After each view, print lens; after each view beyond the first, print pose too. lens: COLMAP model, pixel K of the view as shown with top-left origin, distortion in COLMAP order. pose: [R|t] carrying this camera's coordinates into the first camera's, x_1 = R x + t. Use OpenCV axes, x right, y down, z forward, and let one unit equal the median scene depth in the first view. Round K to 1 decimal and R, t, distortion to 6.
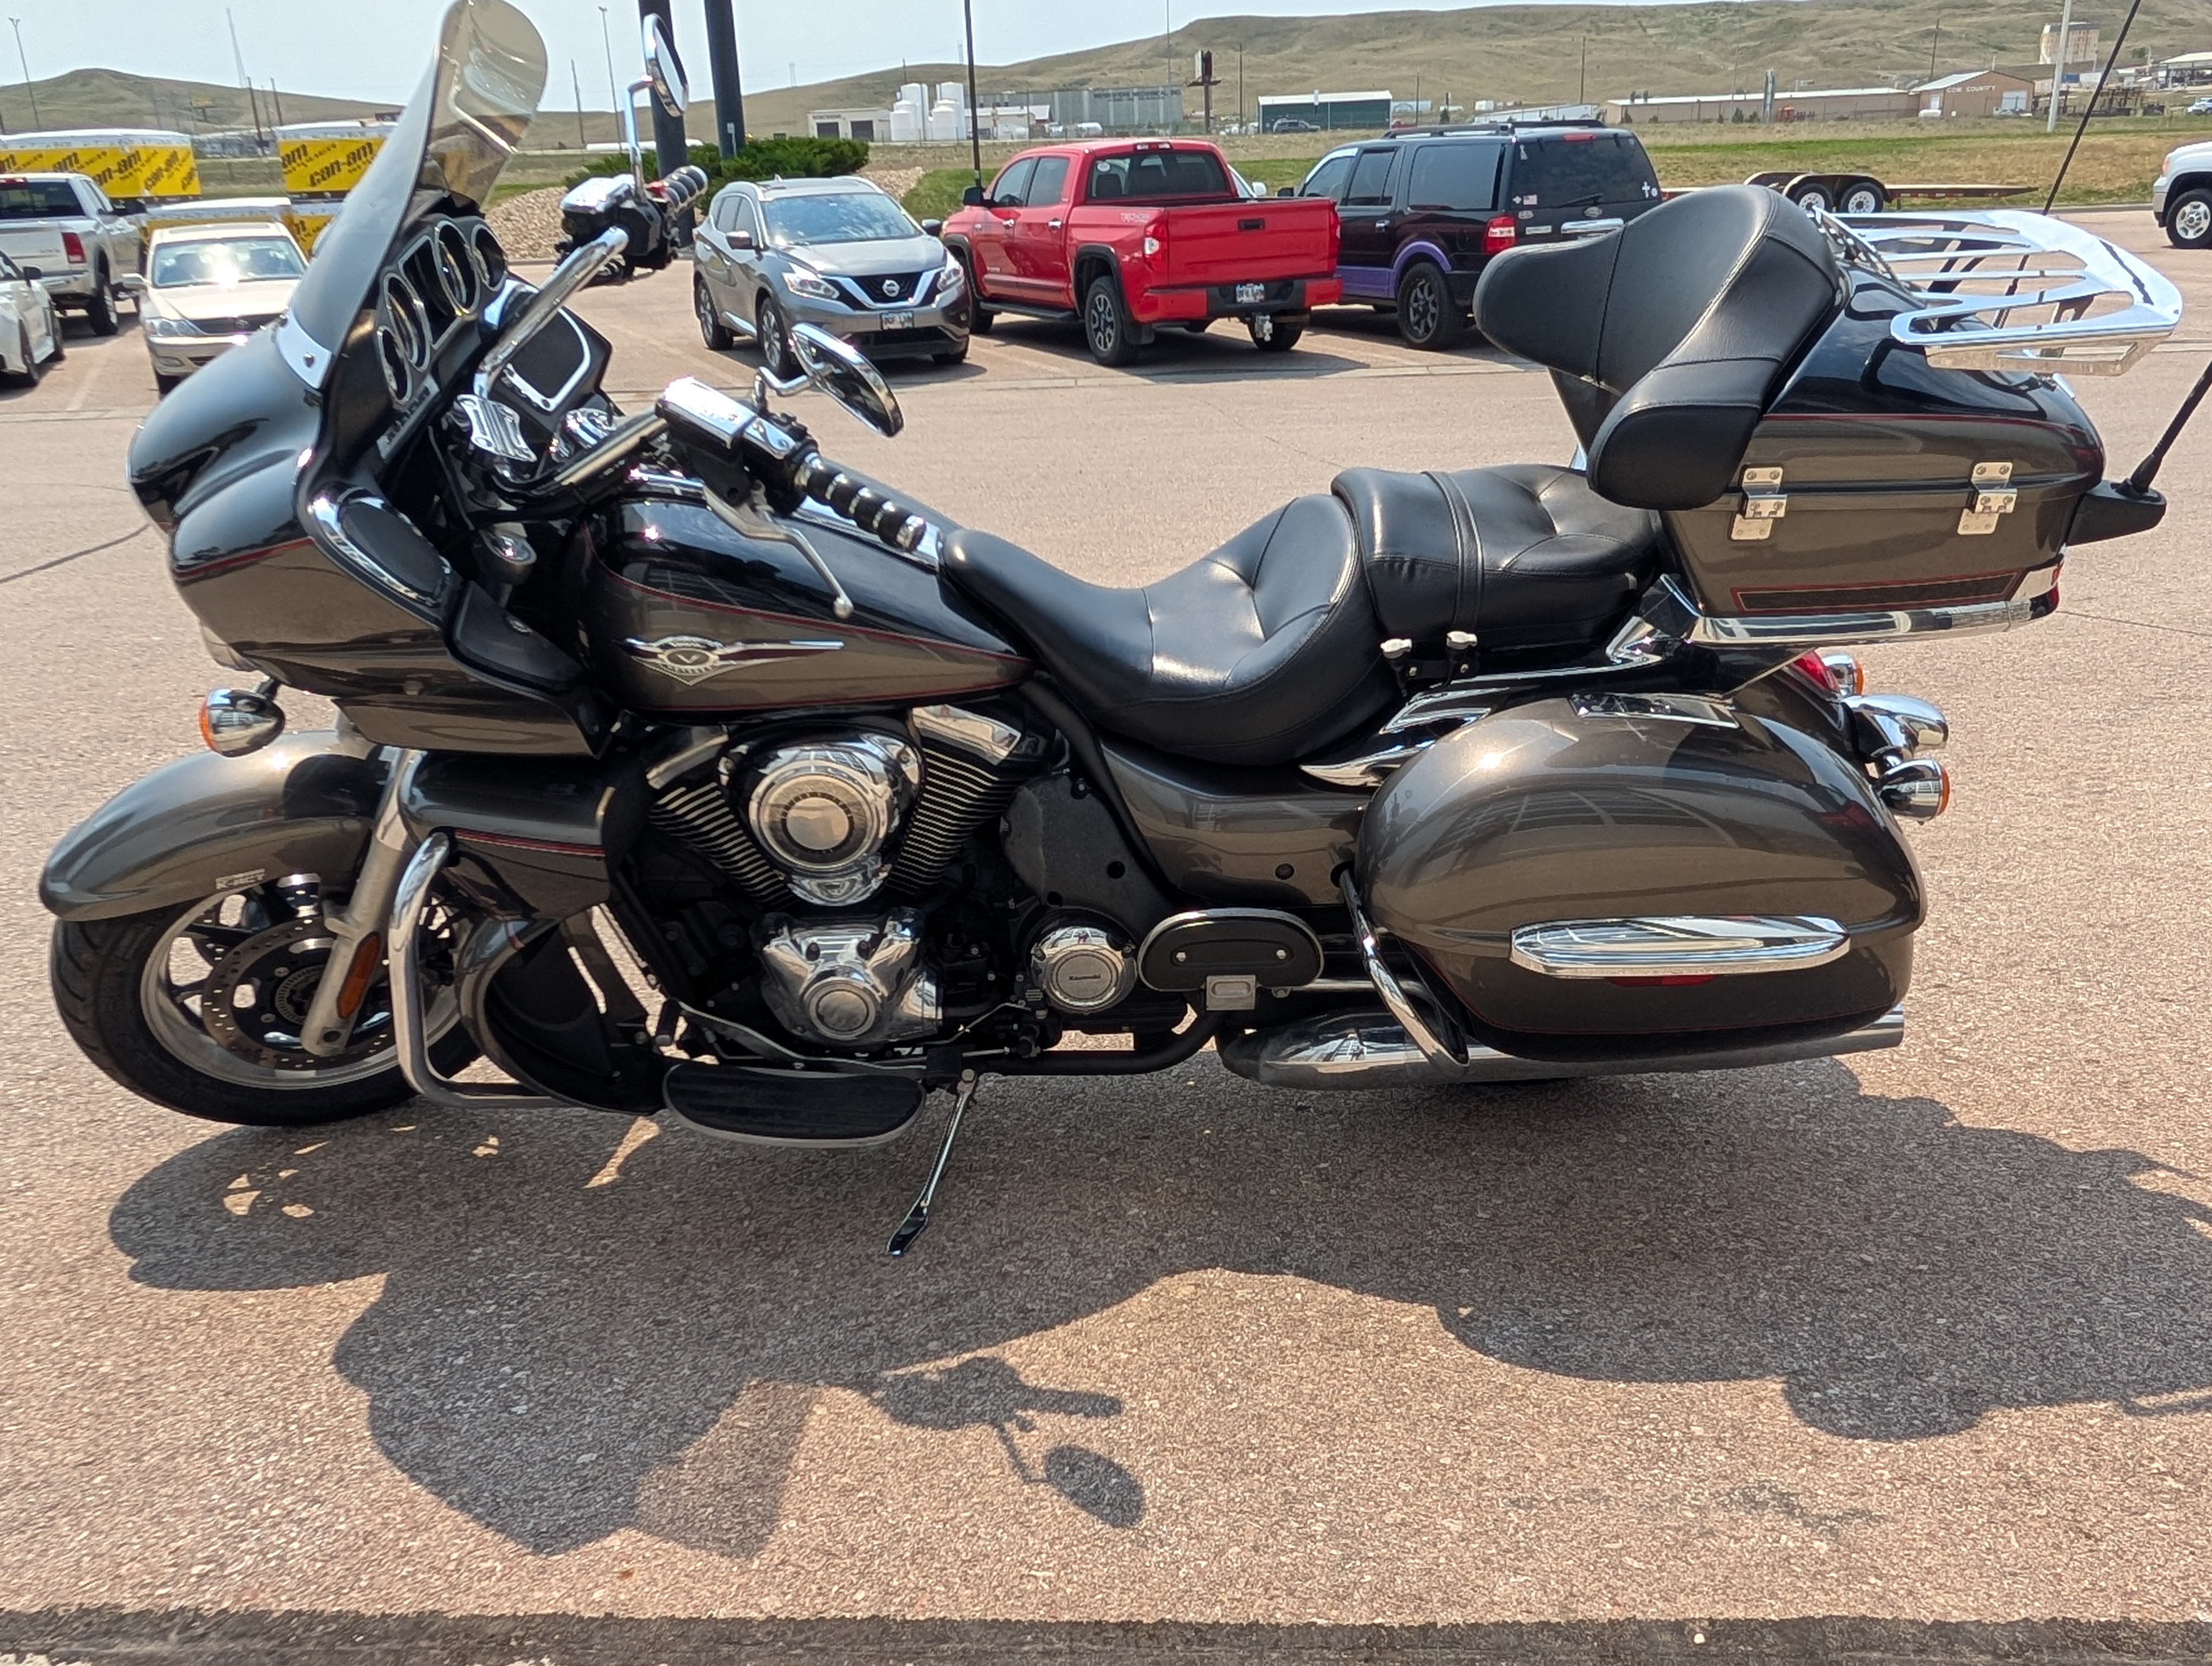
lens RADIAL K [[1808.4, 0, 1099.4], [0, 1808.4, 961.5], [0, 0, 1]] dist [0.002980, -0.004114]
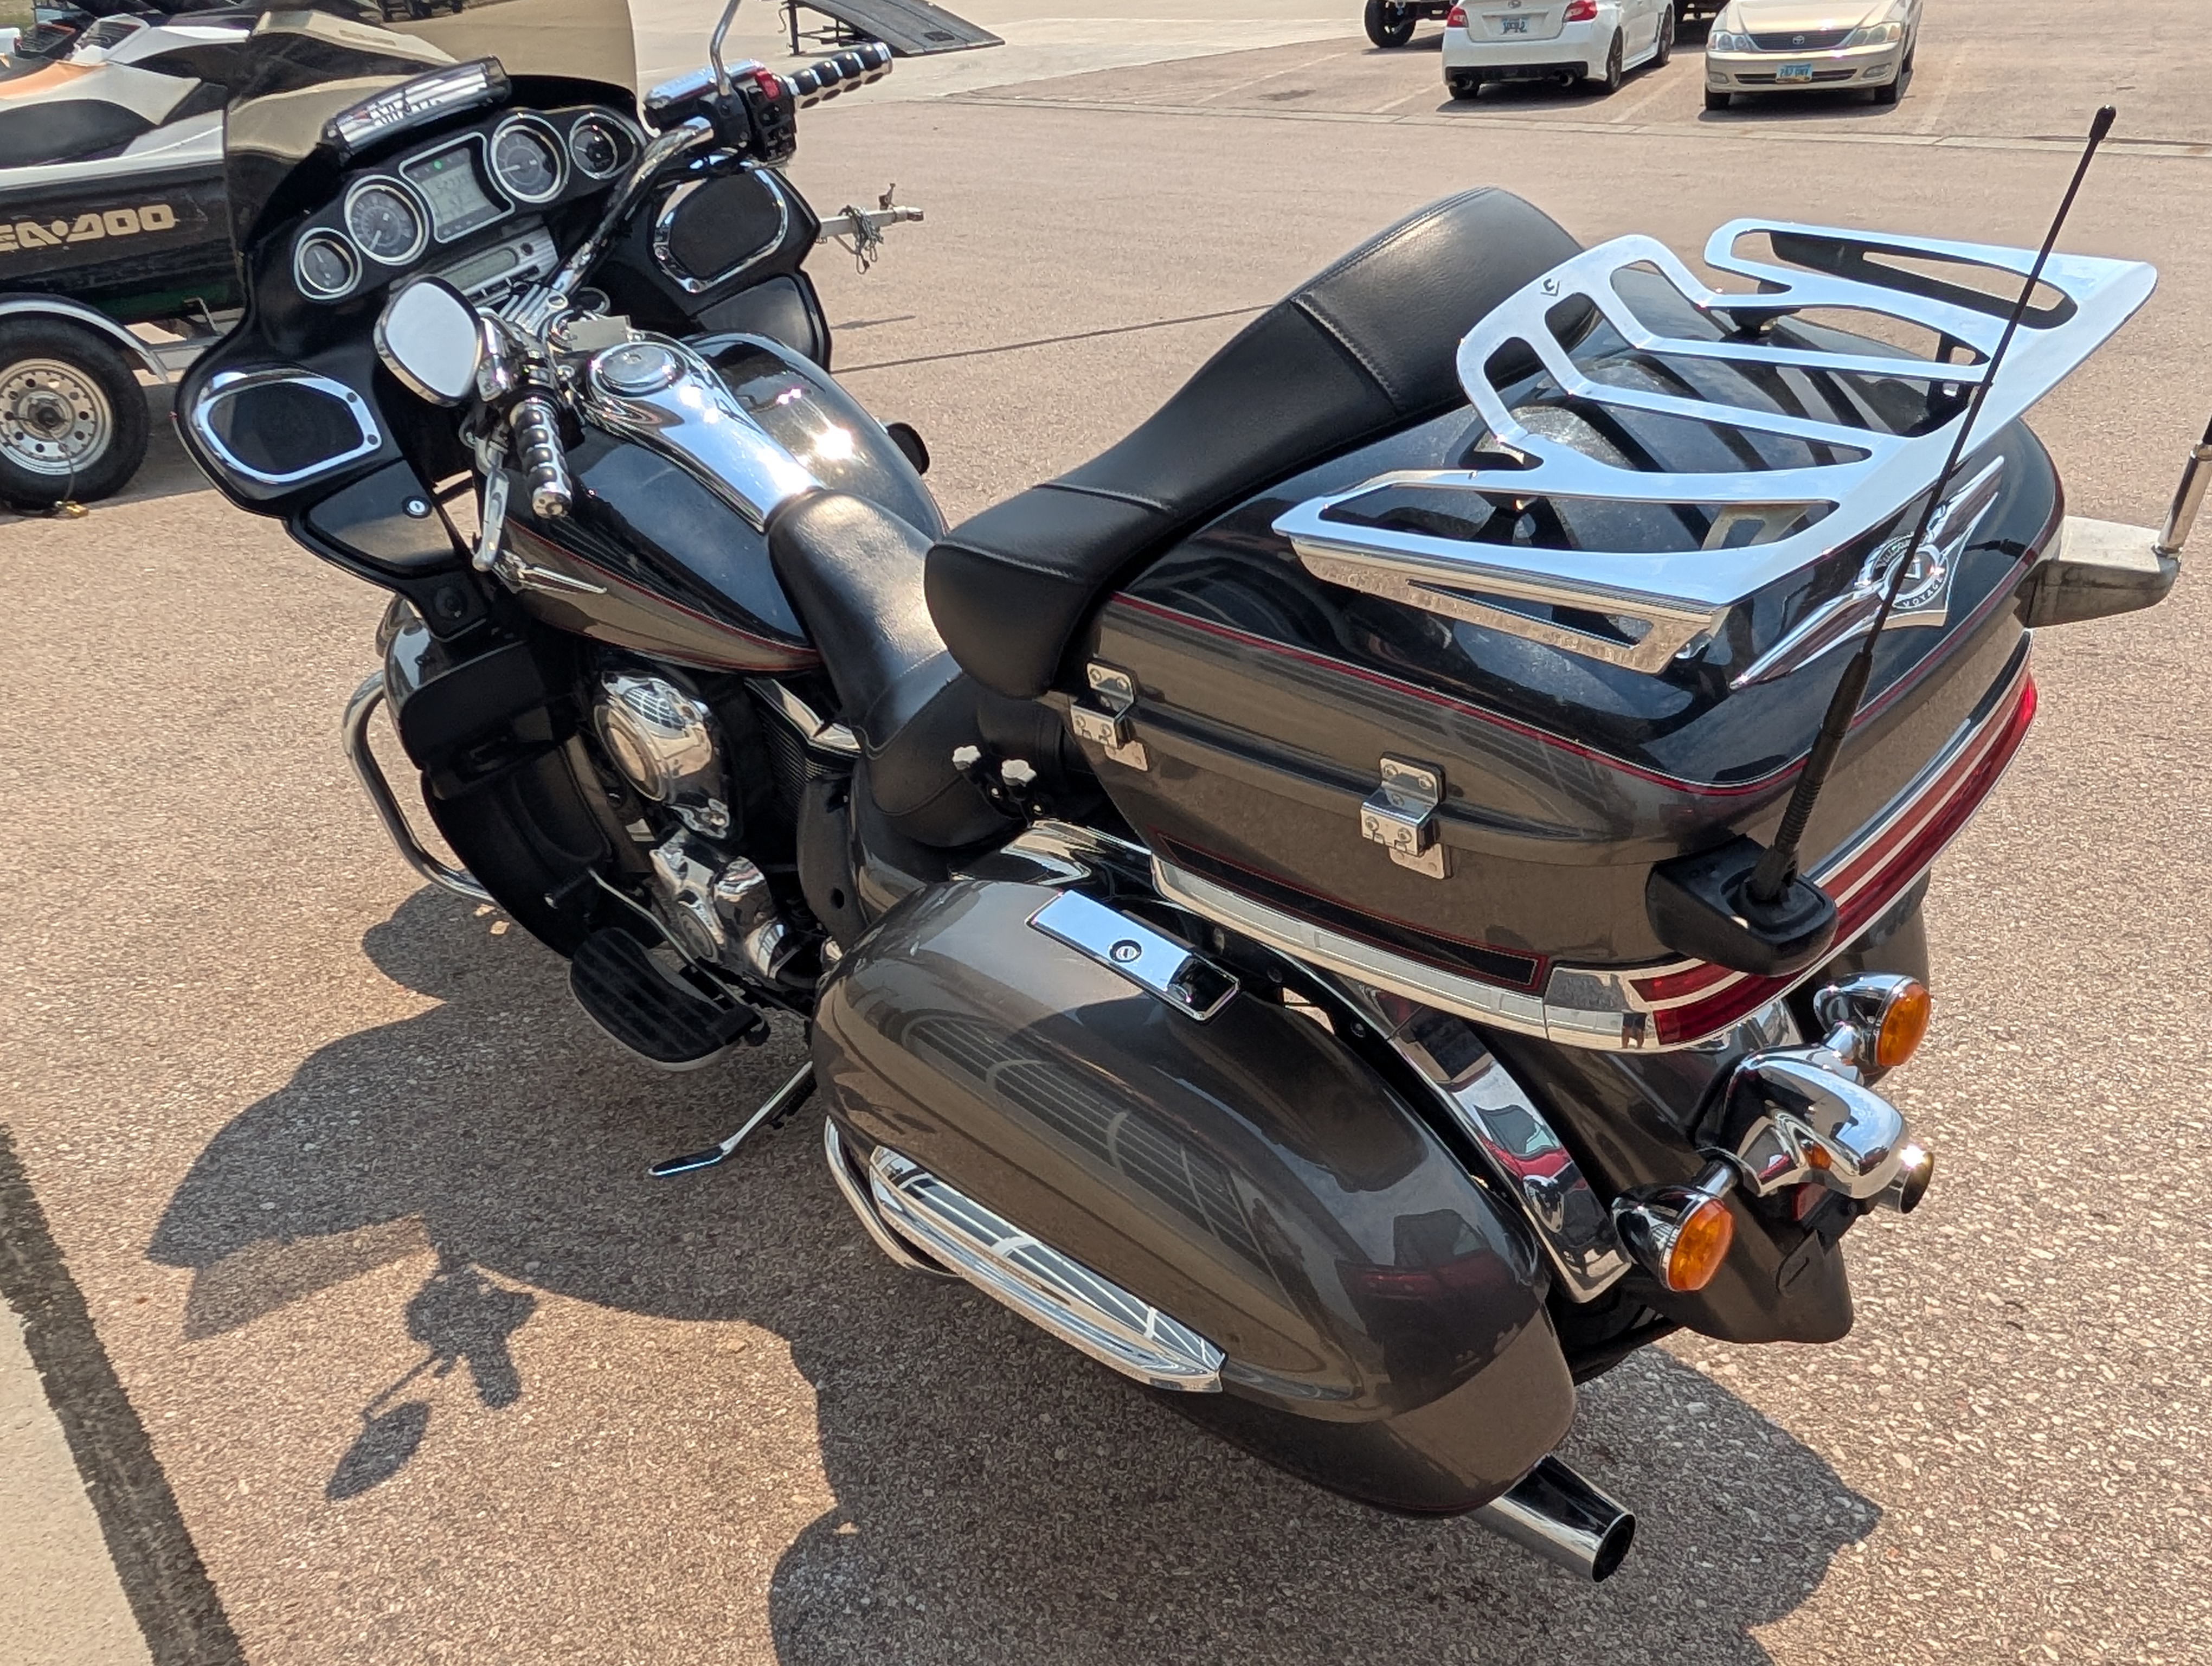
lens RADIAL K [[1810.6, 0, 1091.5], [0, 1810.6, 946.7], [0, 0, 1]] dist [0.014281, -0.014433]
pose [[0.660187, 0.362467, -0.657853, 0.610030], [-0.269939, 0.931833, 0.242529, -0.246855], [0.700918, 0.017466, 0.713028, 0.386538]]
